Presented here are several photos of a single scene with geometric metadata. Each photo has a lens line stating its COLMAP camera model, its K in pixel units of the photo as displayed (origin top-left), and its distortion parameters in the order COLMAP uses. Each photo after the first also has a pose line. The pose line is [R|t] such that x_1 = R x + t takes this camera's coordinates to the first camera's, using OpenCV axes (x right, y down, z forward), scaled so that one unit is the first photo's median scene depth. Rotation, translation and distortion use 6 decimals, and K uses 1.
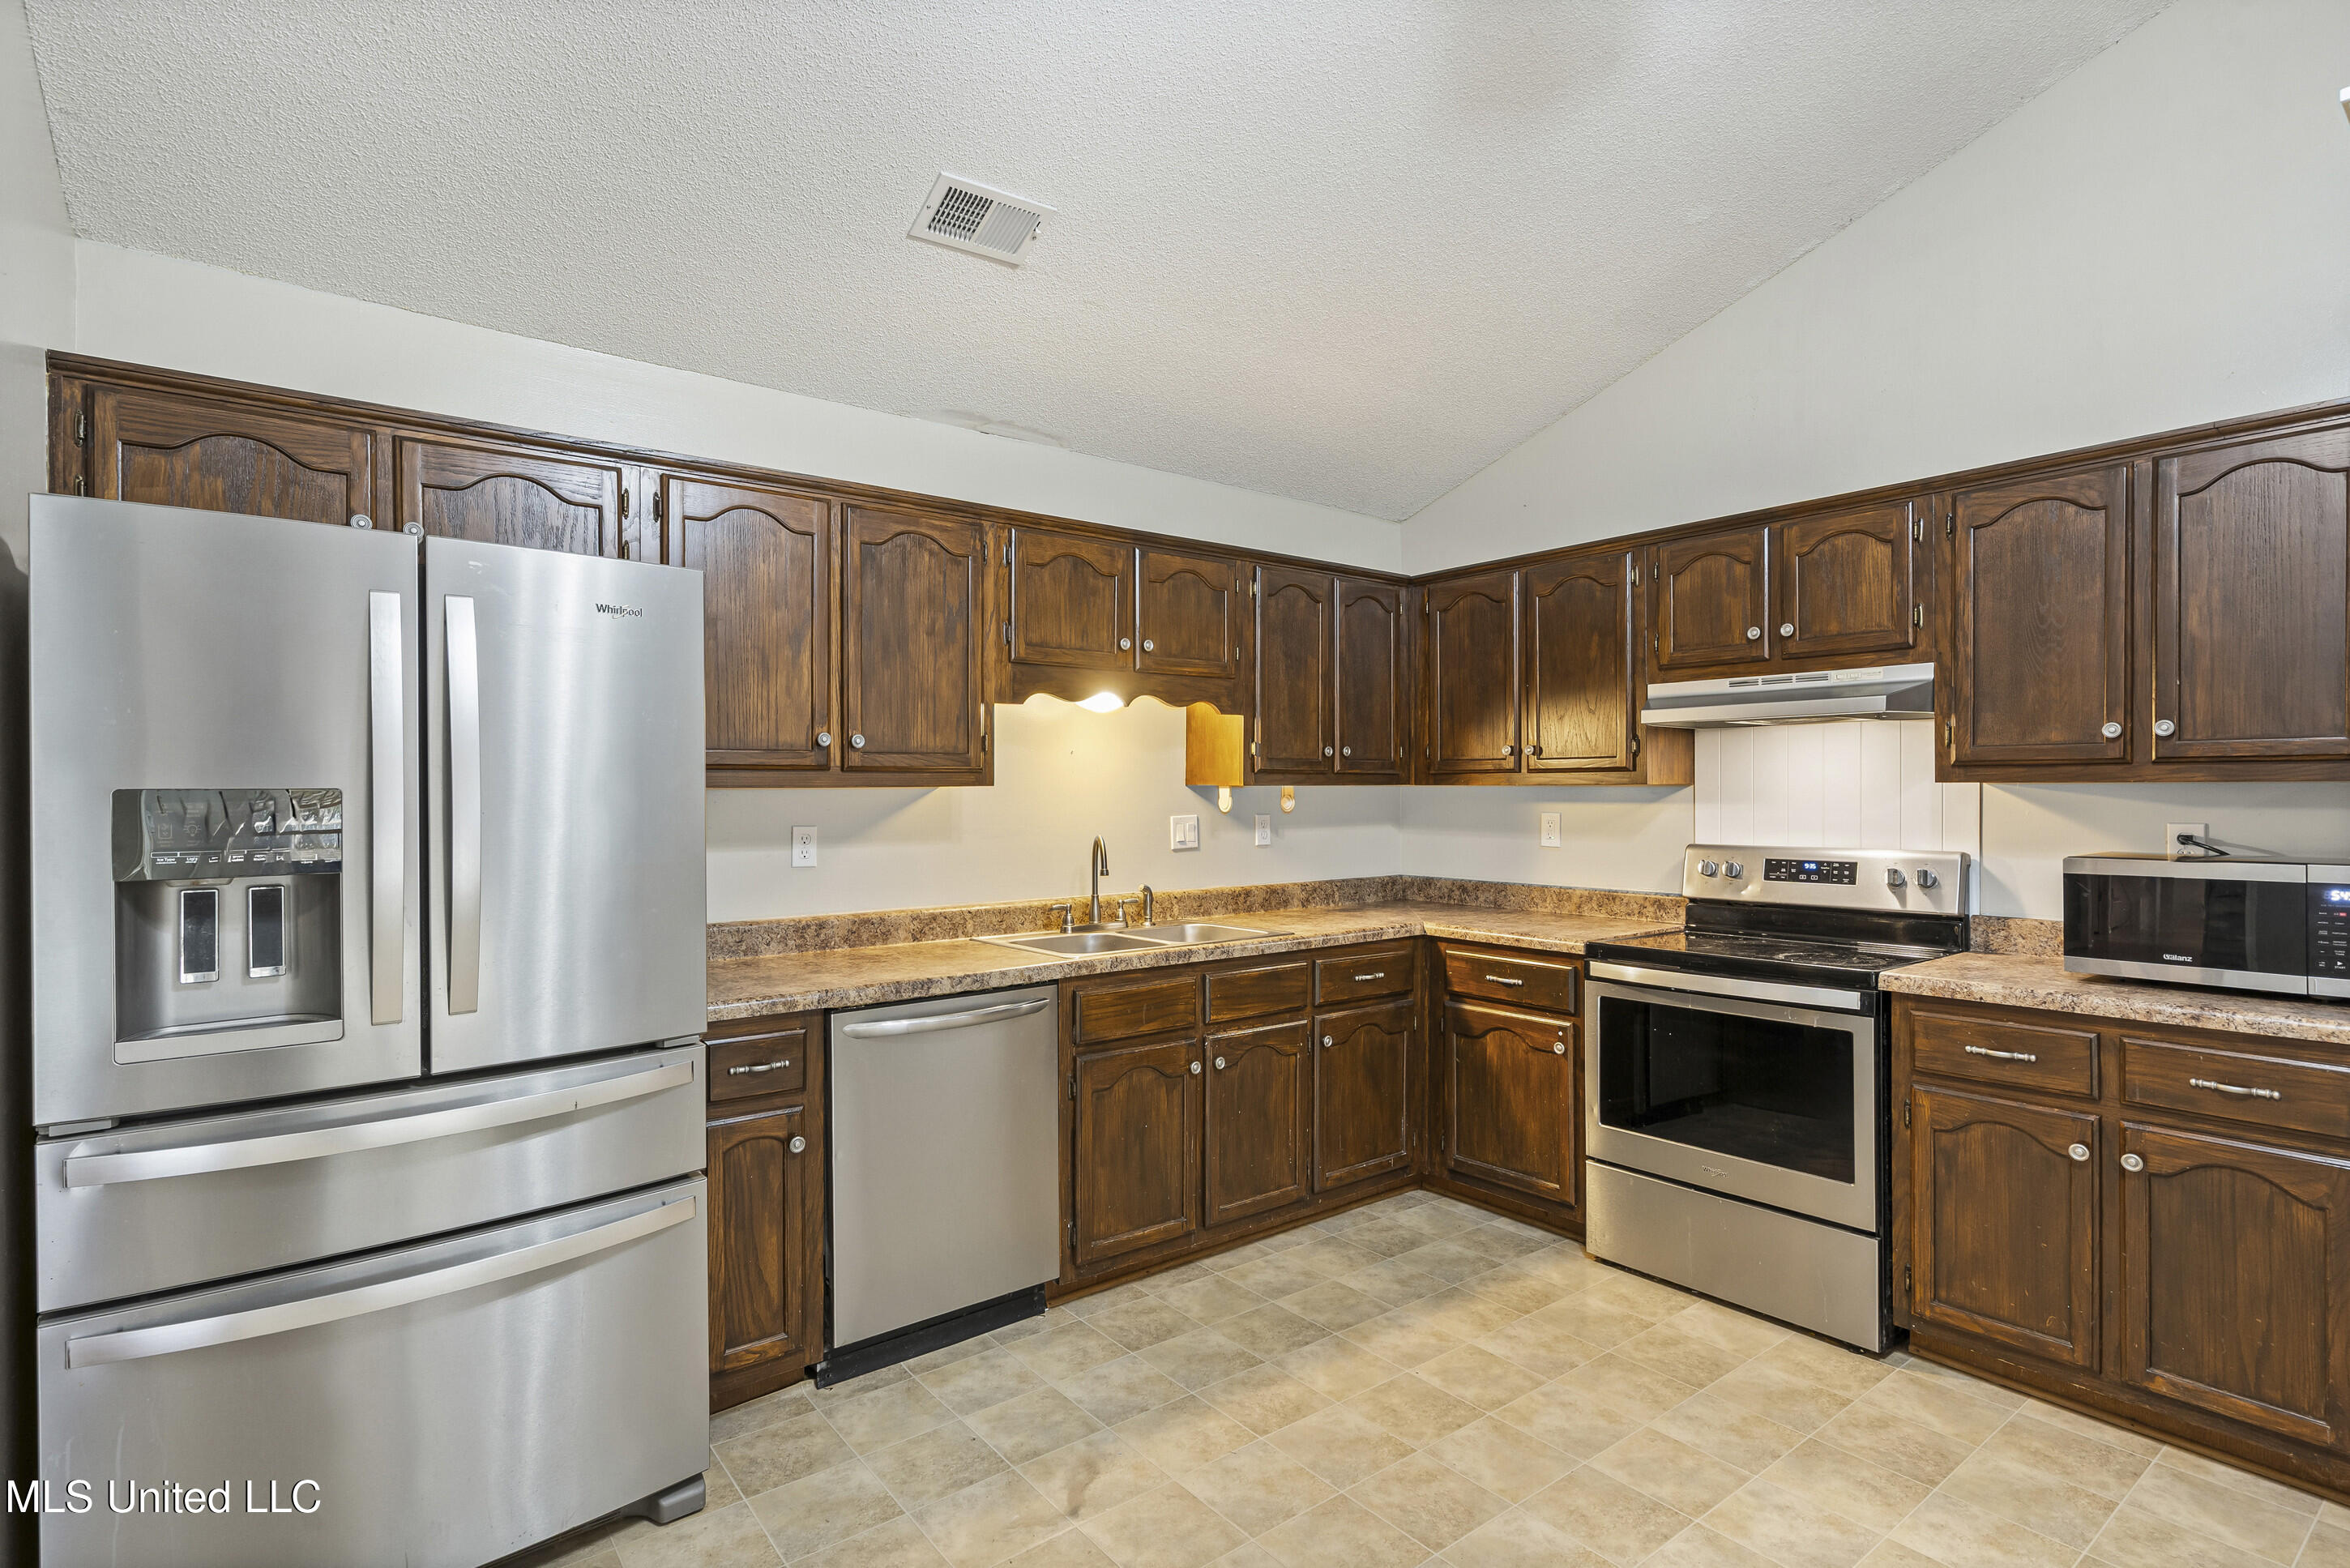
lens RADIAL K [[1161.0, 0, 1147.5], [0, 1161.0, 789.0], [0, 0, 1]] dist [0.006231, 0.001100]
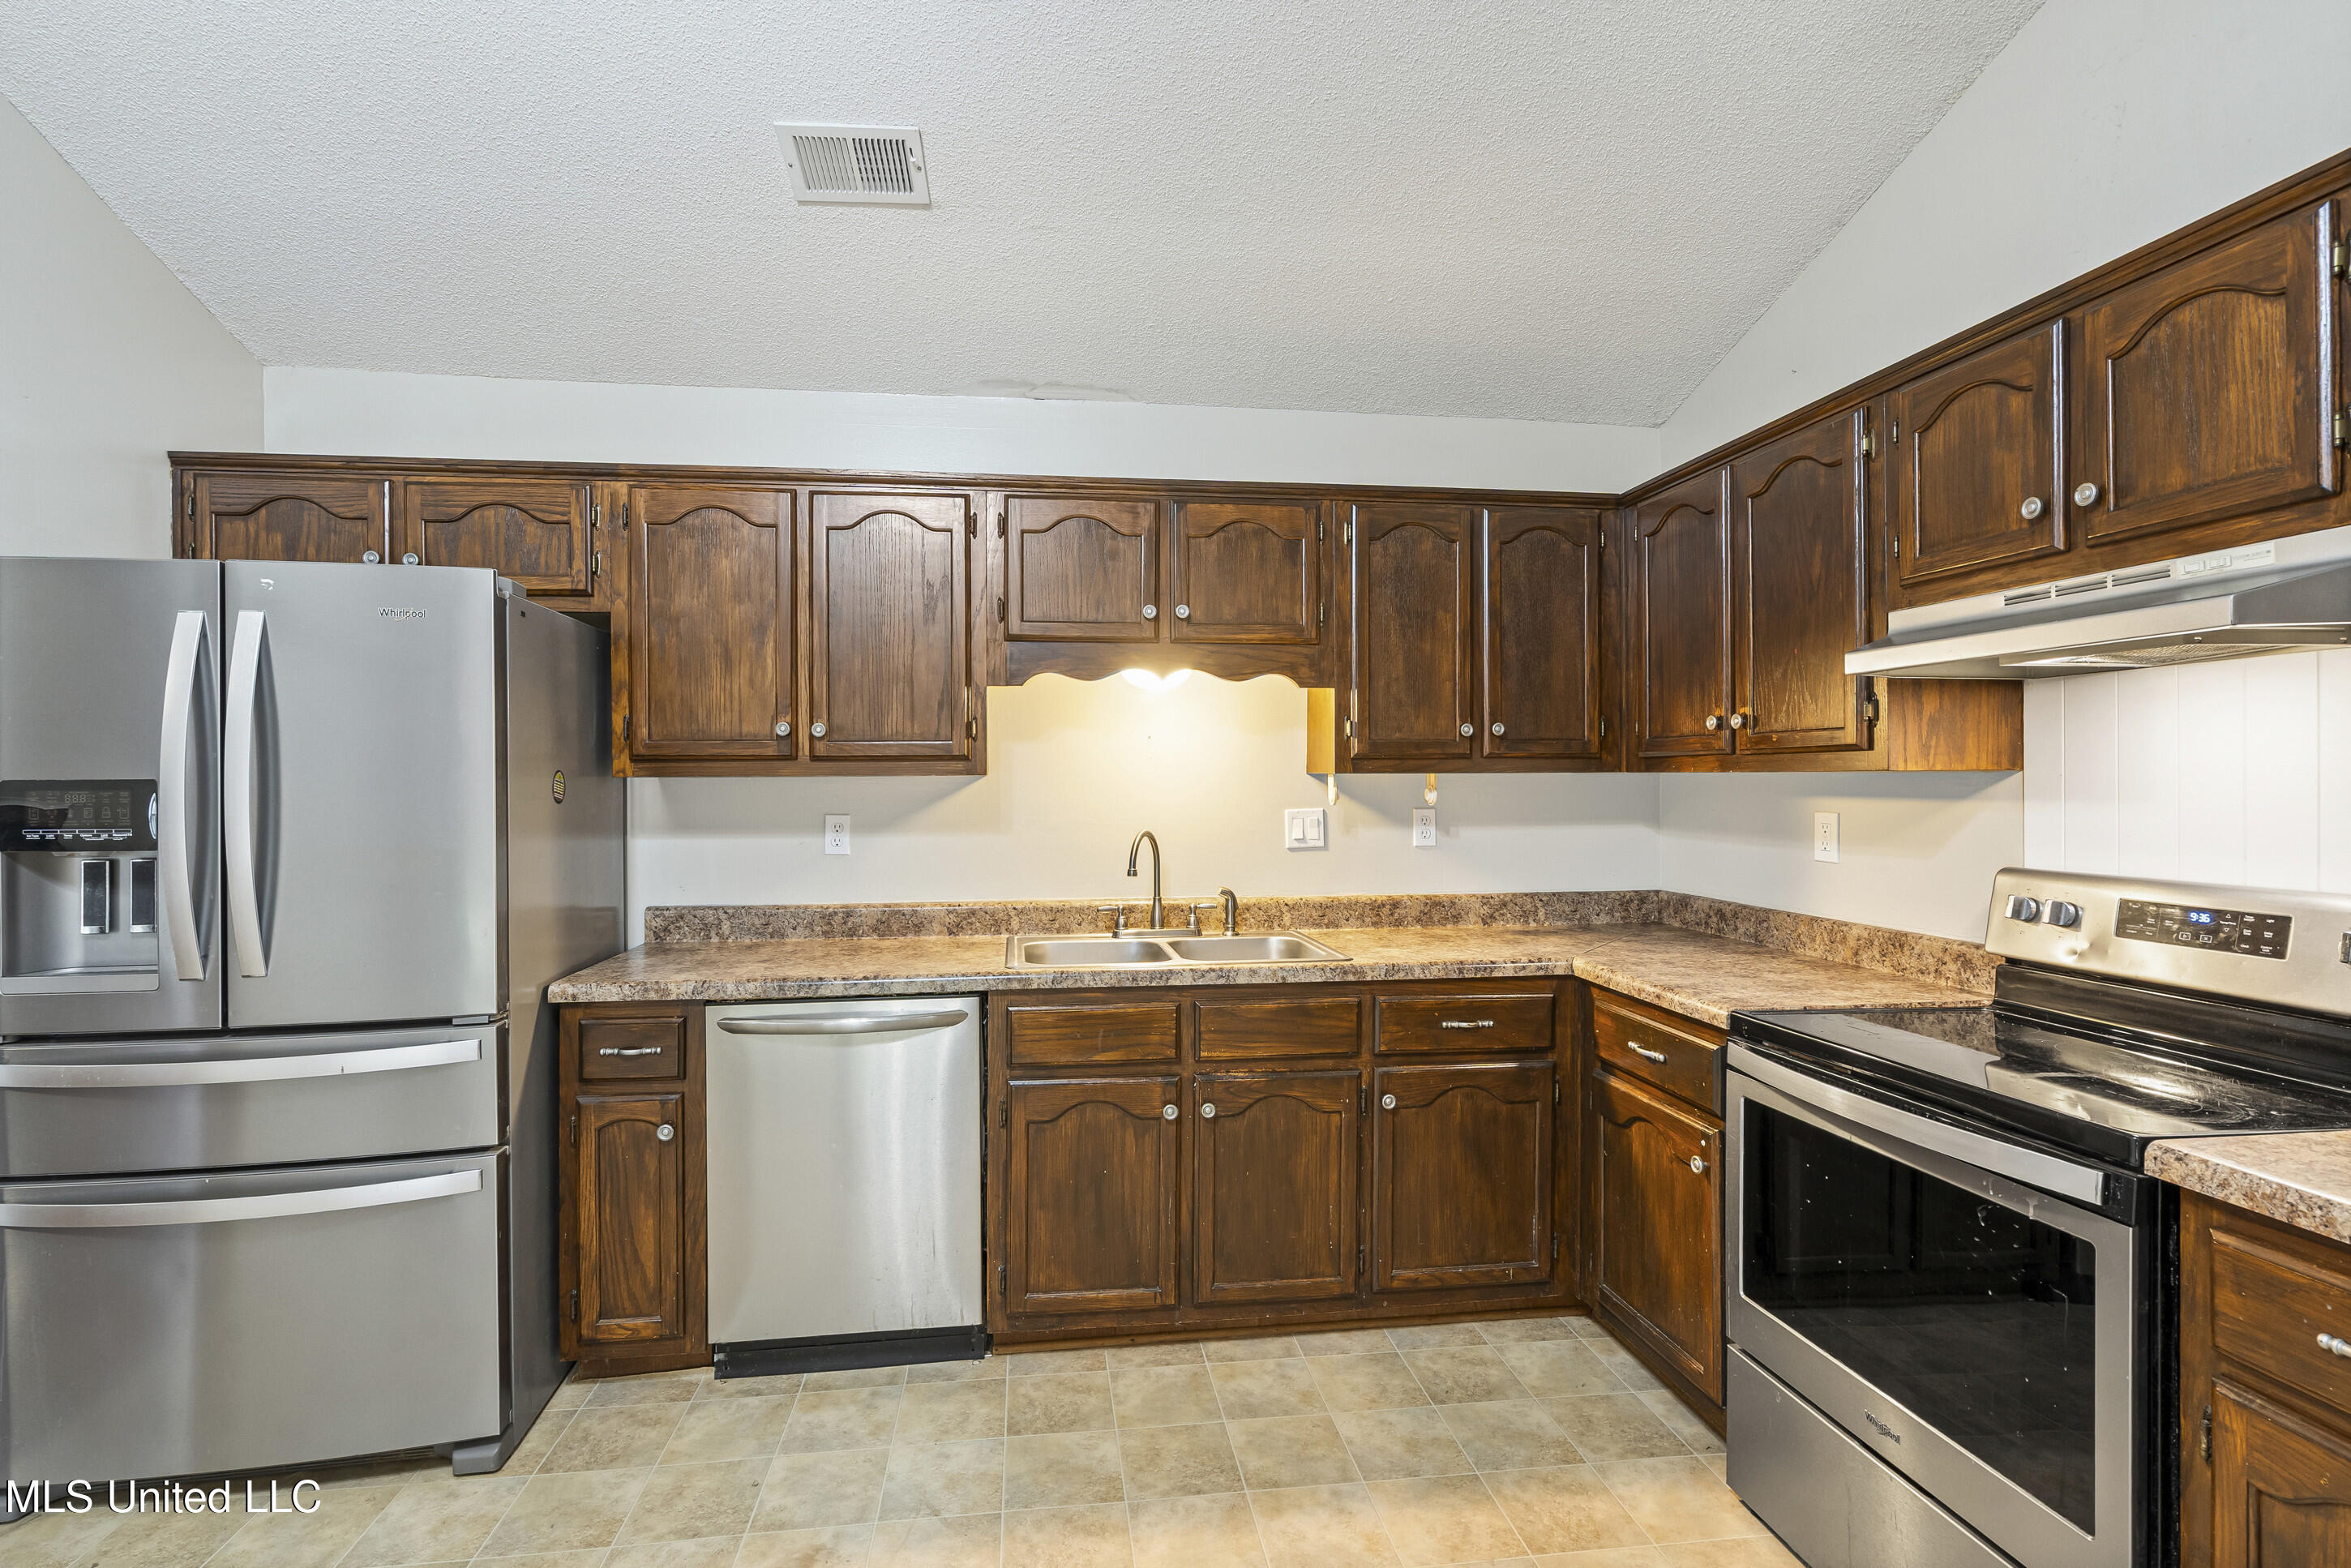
lens RADIAL K [[1086.8, 0, 1144.1], [0, 1086.8, 776.0], [0, 0, 1]] dist [-0.005811, 0.002835]
pose [[0.861959, -0.000982, -0.506977, 0.436360], [0.001225, 0.999999, 0.000144, -0.001762], [0.506976, -0.000745, 0.861960, 0.329357]]
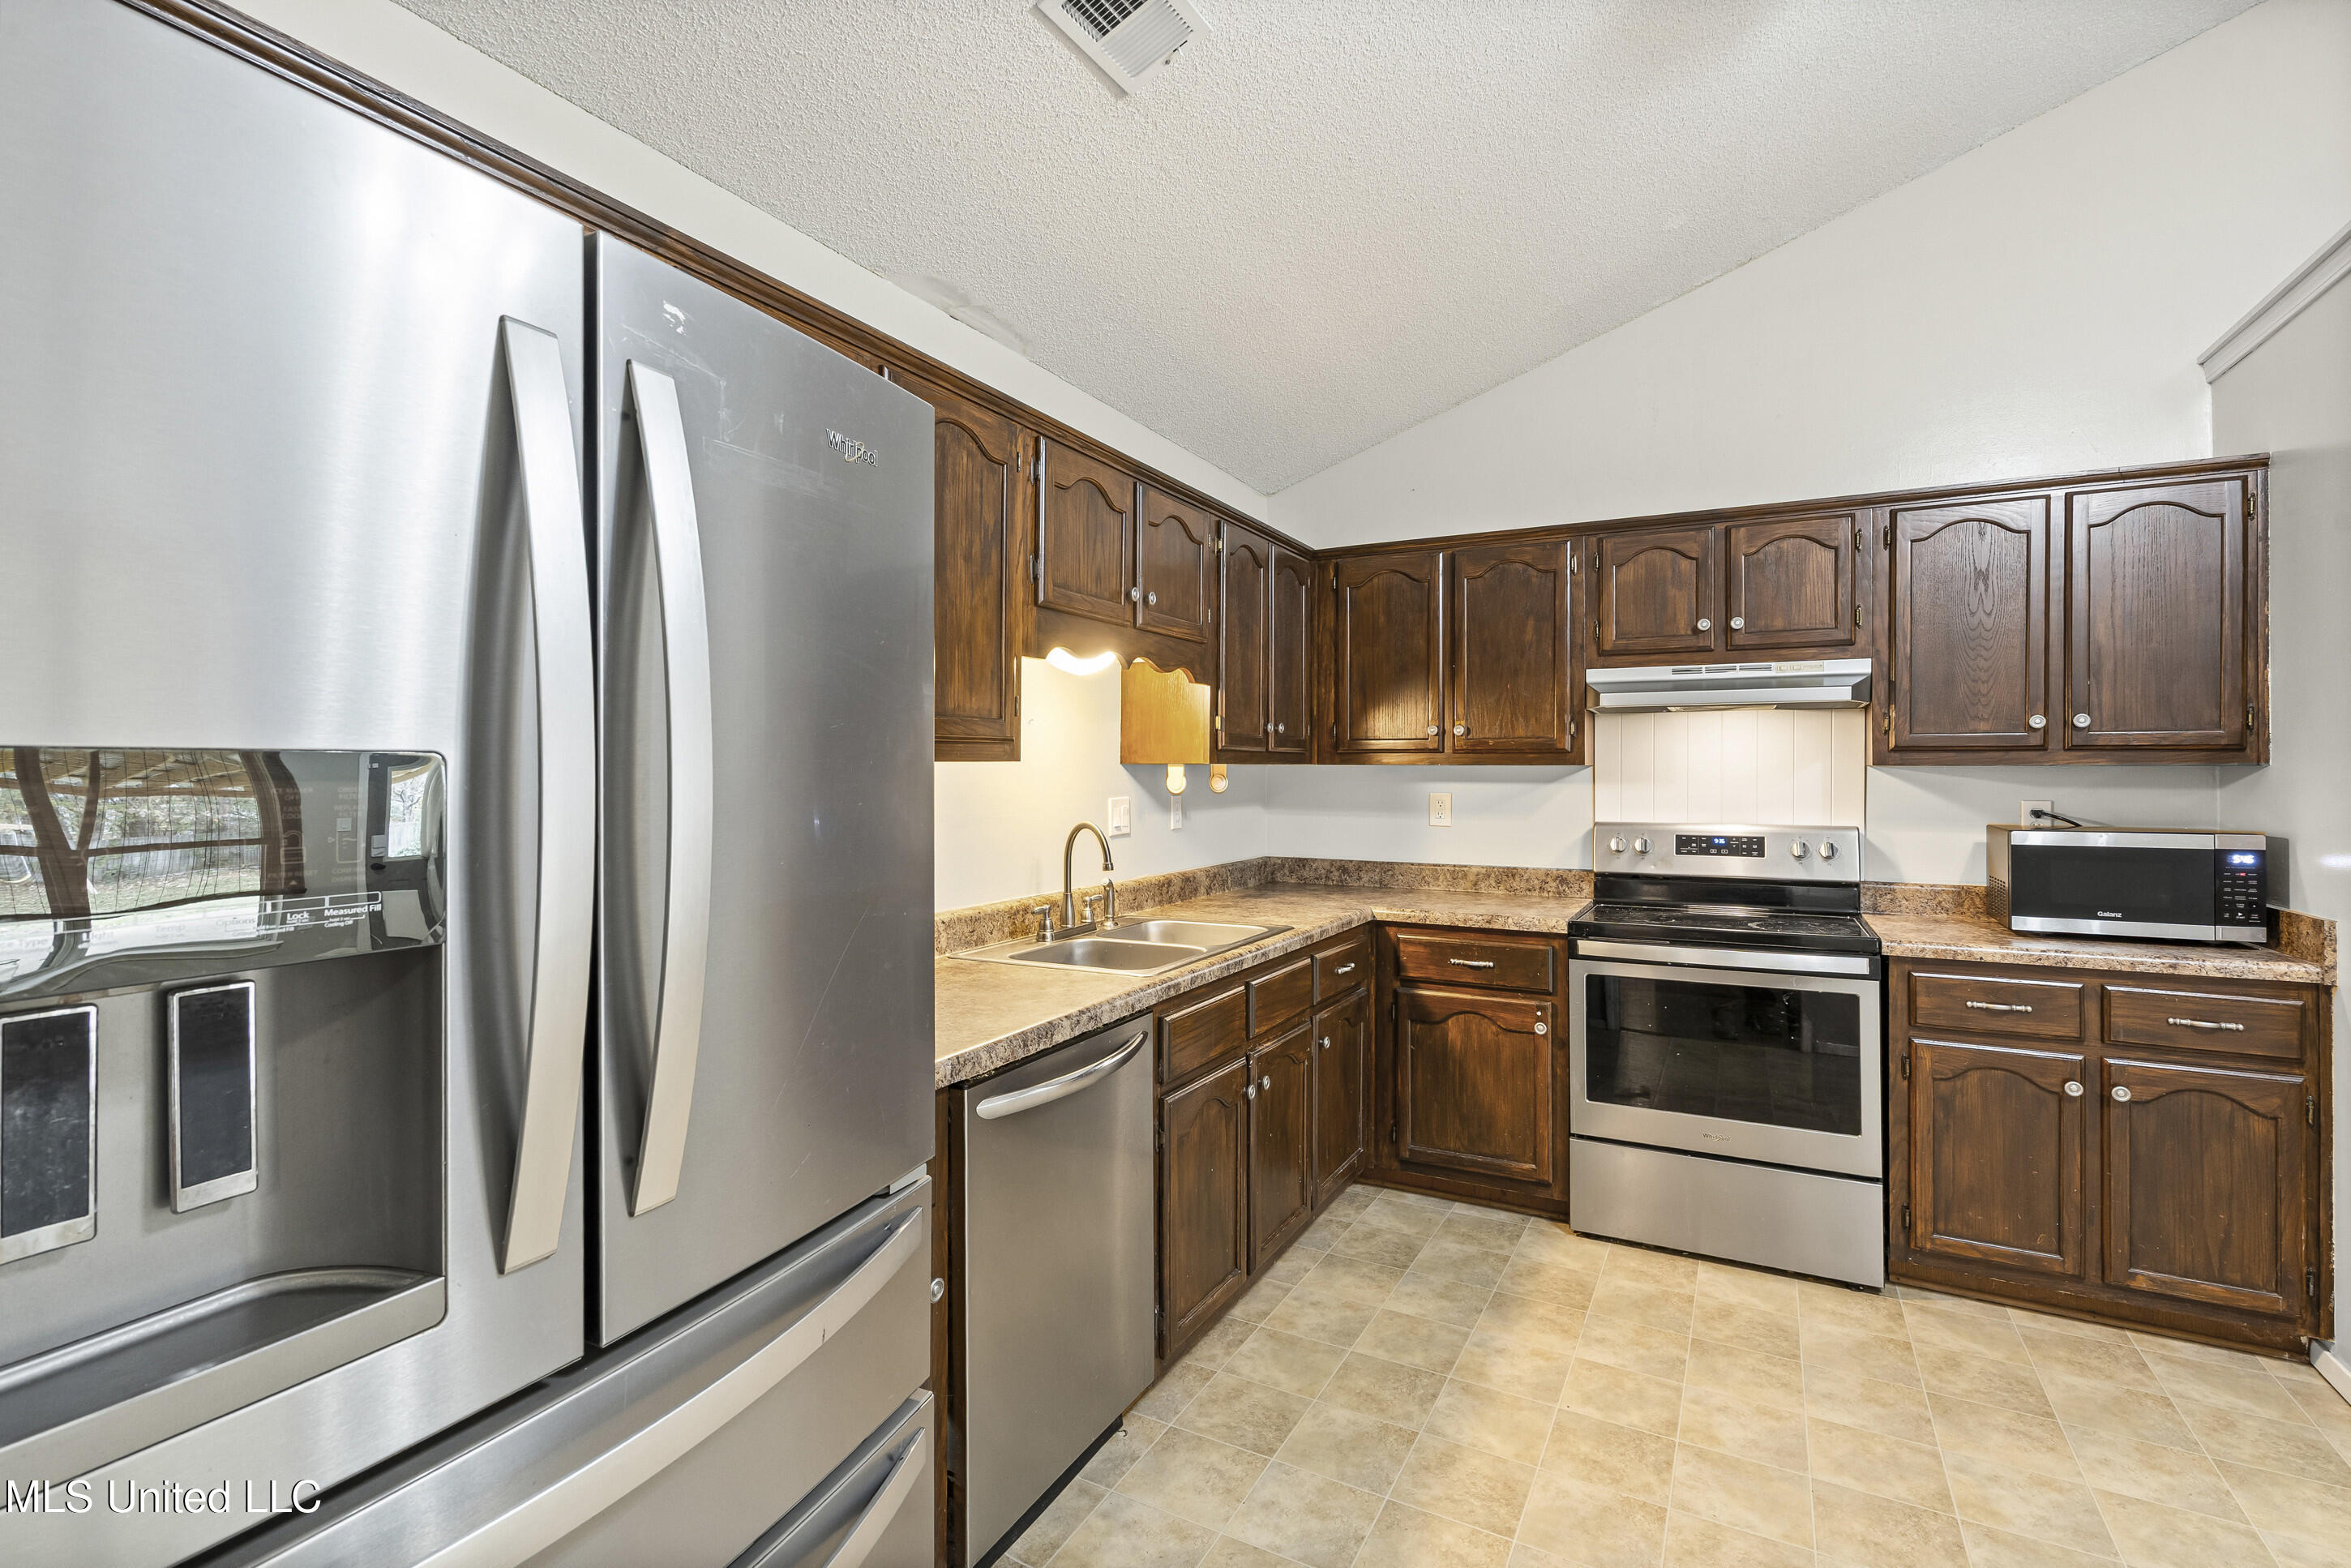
lens RADIAL K [[1086.8, 0, 1150.6], [0, 1086.8, 766.3], [0, 0, 1]] dist [-0.005811, 0.002835]
pose [[0.916033, 0.006563, 0.401050, -0.362262], [-0.005541, 0.999978, -0.003707, 0.002988], [-0.401065, 0.001174, 0.916049, 0.306174]]
